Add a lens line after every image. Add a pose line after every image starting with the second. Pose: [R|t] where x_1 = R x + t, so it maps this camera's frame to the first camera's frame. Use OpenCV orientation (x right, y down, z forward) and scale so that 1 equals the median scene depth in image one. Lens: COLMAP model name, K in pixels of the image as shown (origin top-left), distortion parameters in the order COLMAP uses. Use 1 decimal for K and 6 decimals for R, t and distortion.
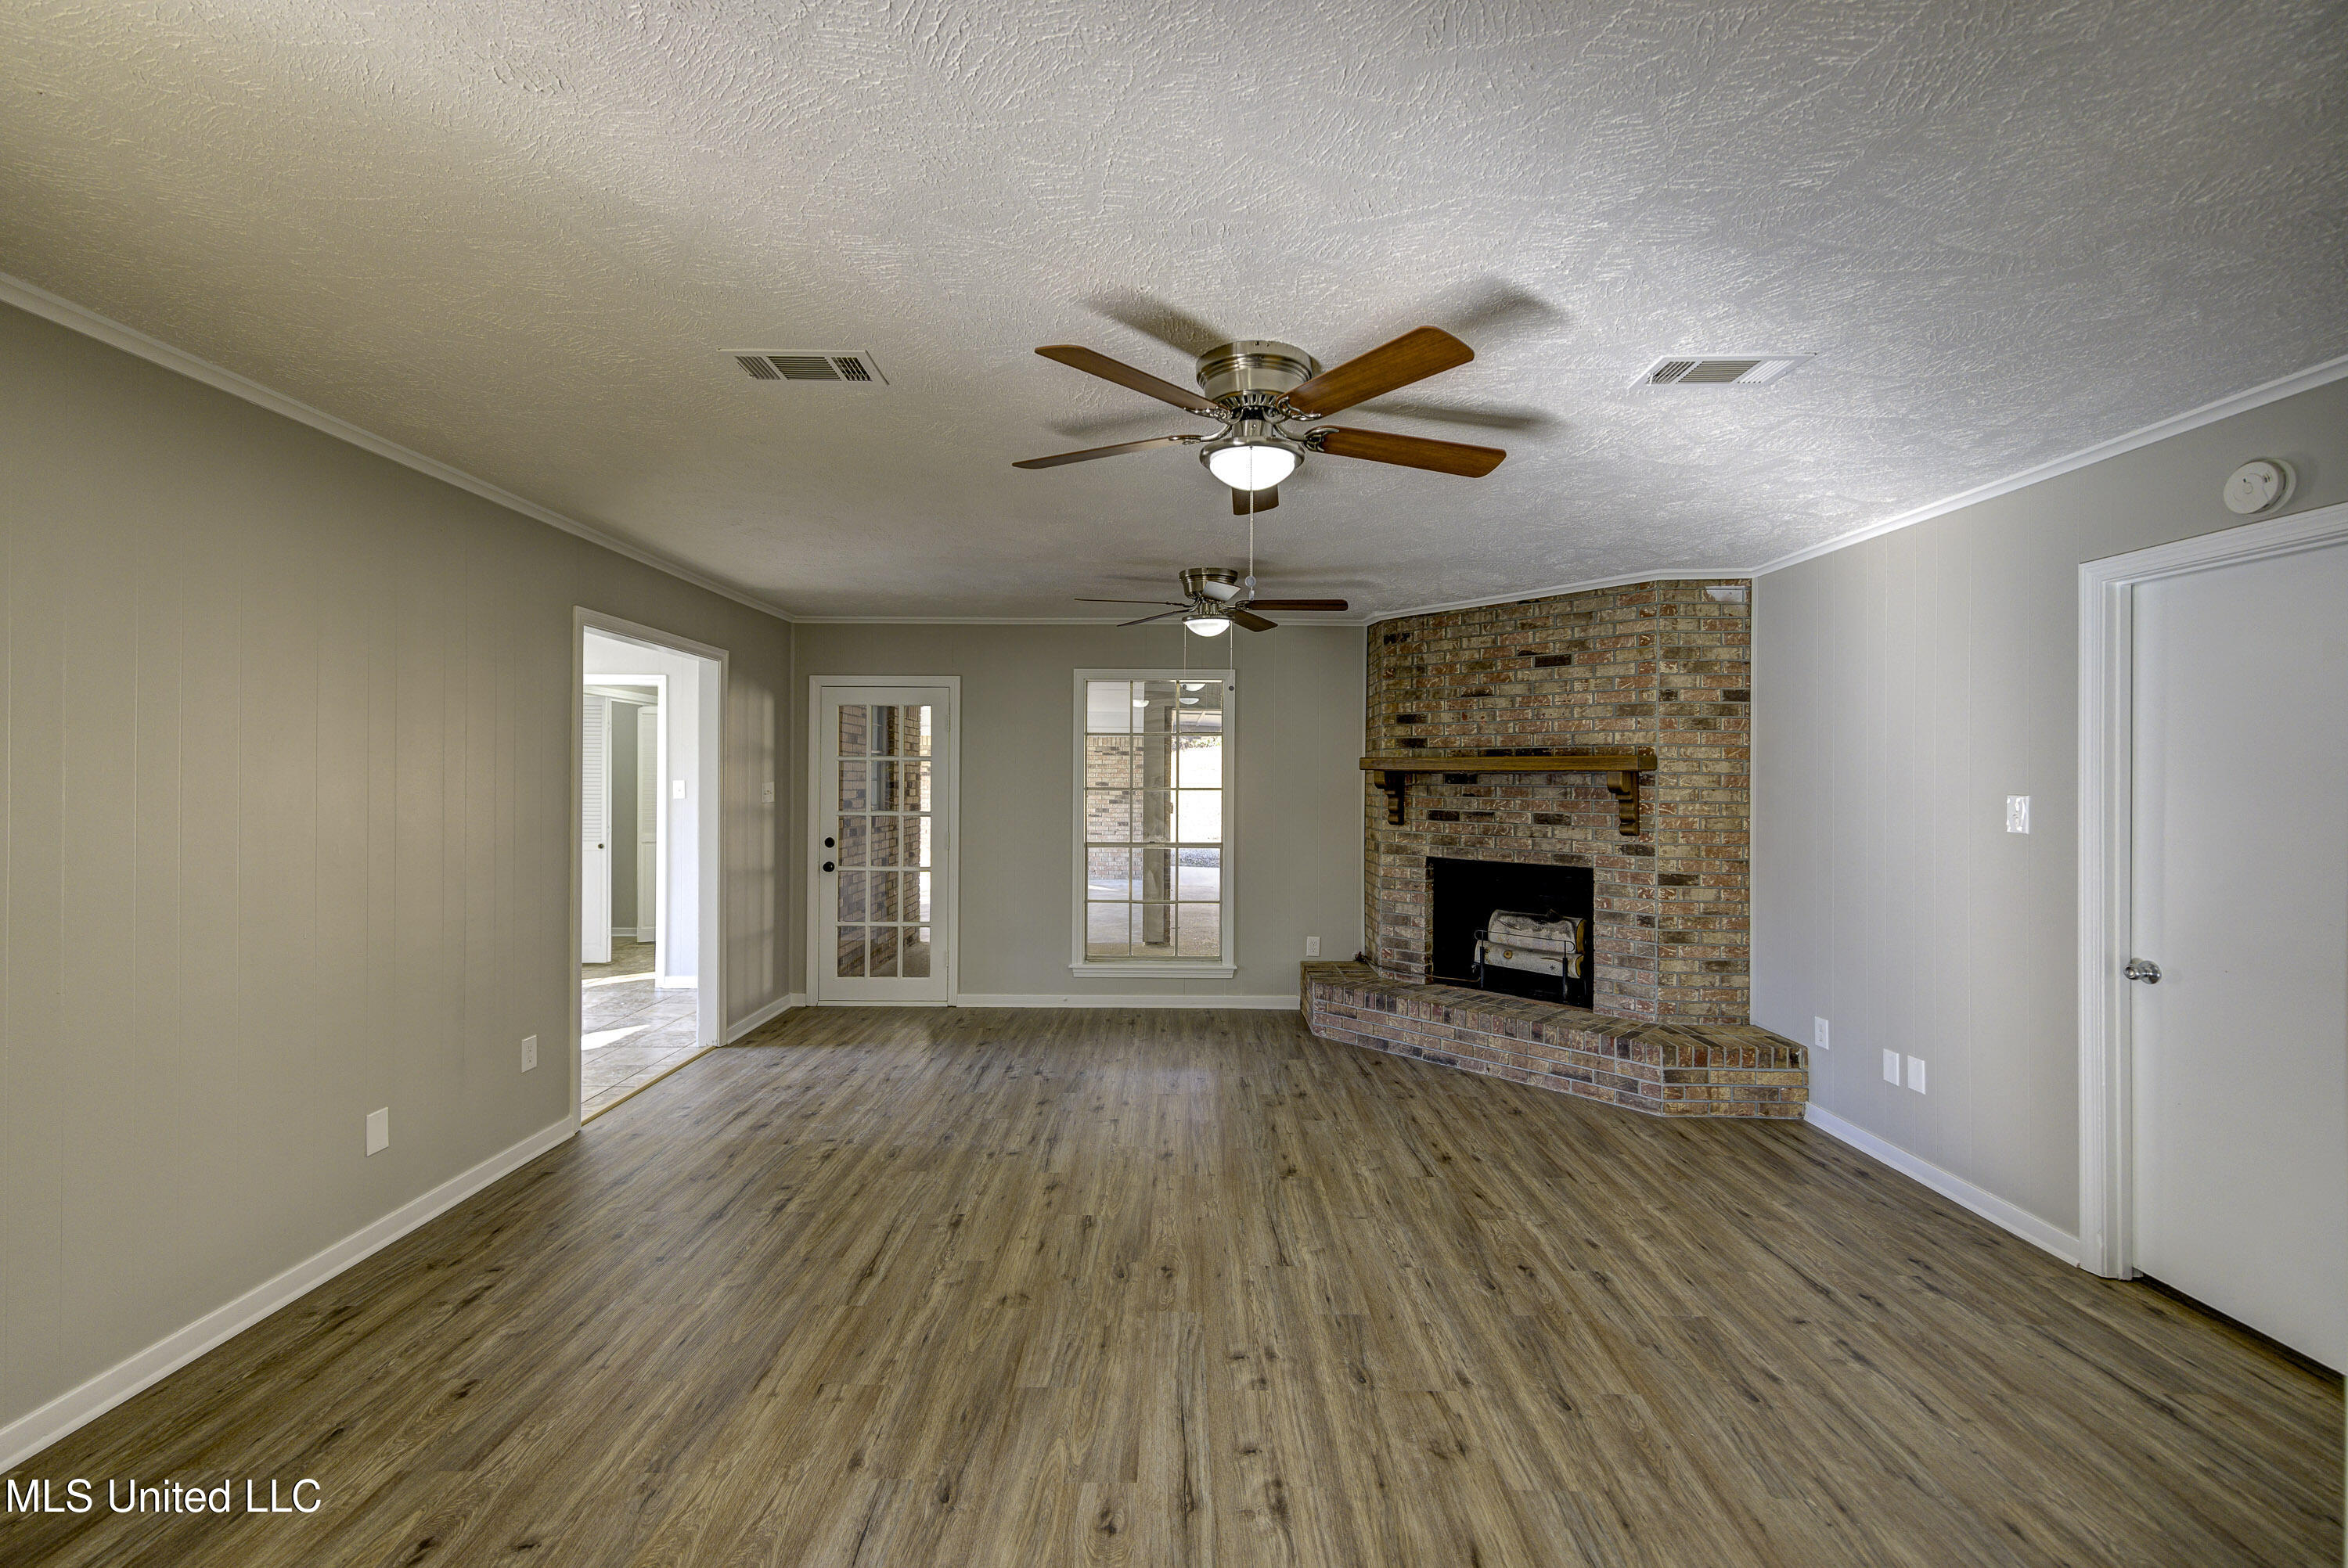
lens RADIAL K [[960.0, 0, 1154.8], [0, 960.0, 774.1], [0, 0, 1]] dist [0.002004, 0.000023]
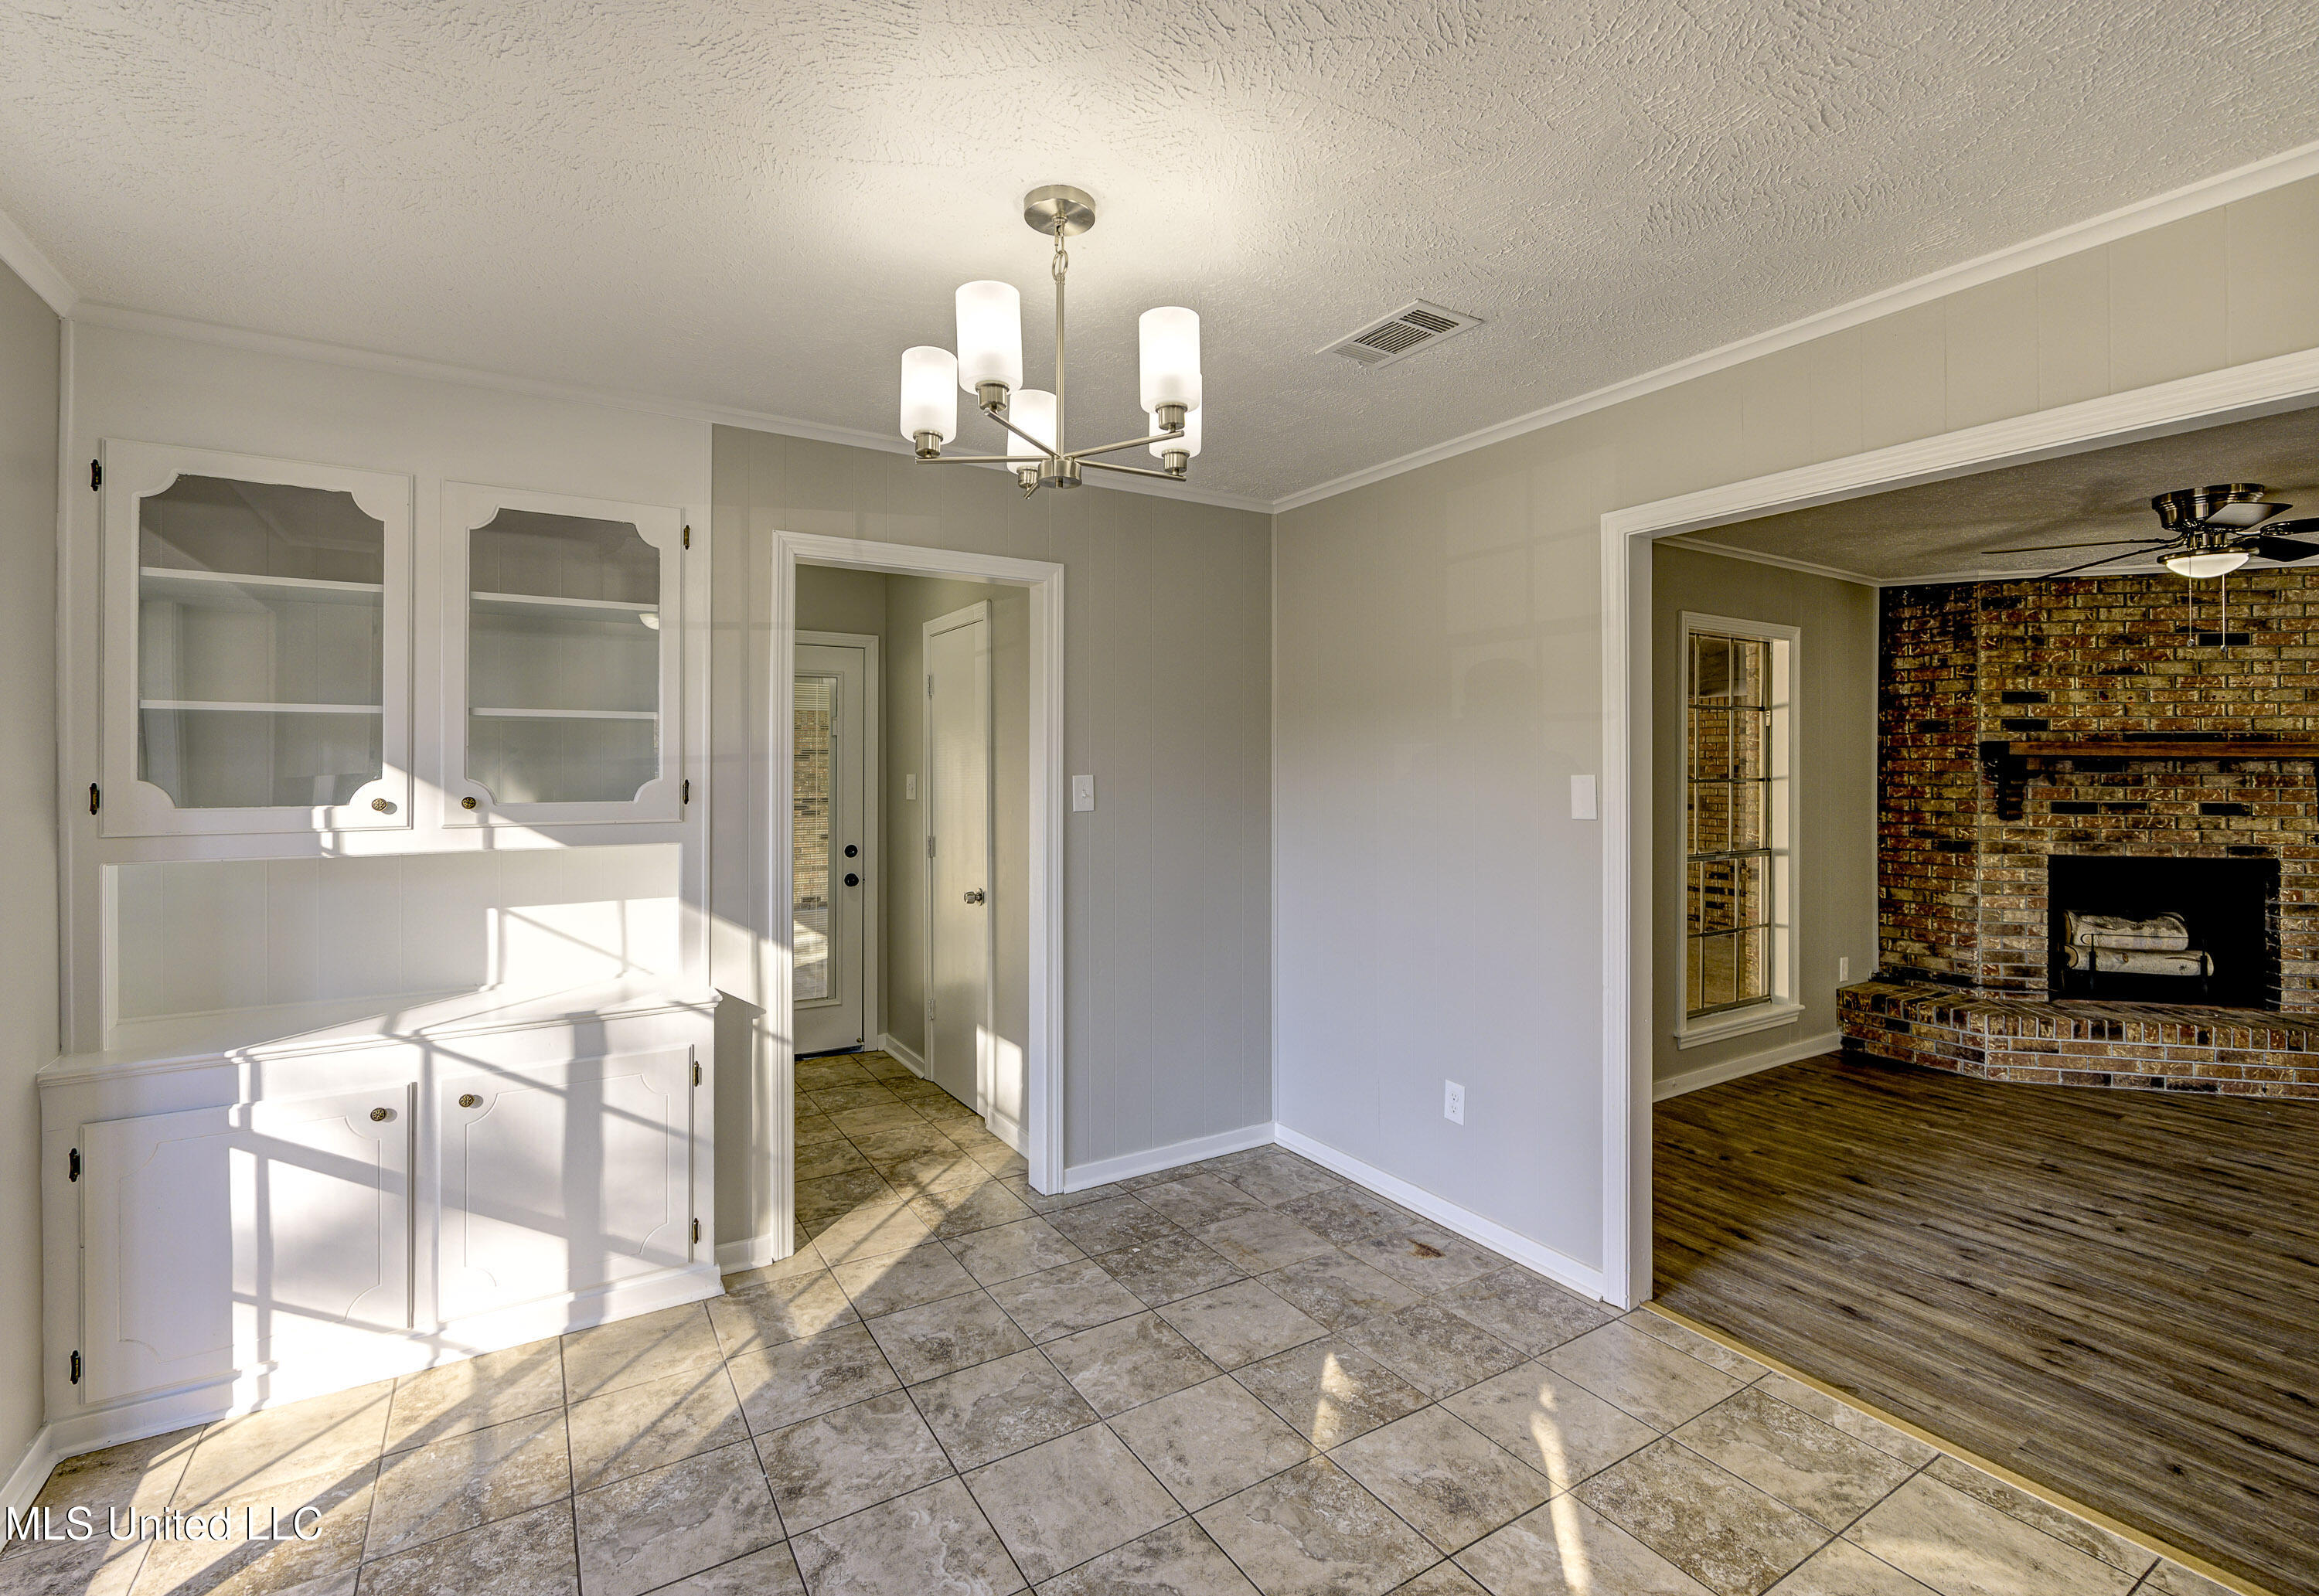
lens RADIAL K [[1019.4, 0, 1081.7], [0, 1019.4, 761.5], [0, 0, 1]] dist [0.004922, 0.000988]
pose [[0.843138, -0.000127, 0.537698, -1.017788], [-0.001451, 0.999996, 0.002511, -0.000445], [-0.537696, -0.002897, 0.843134, 0.726082]]
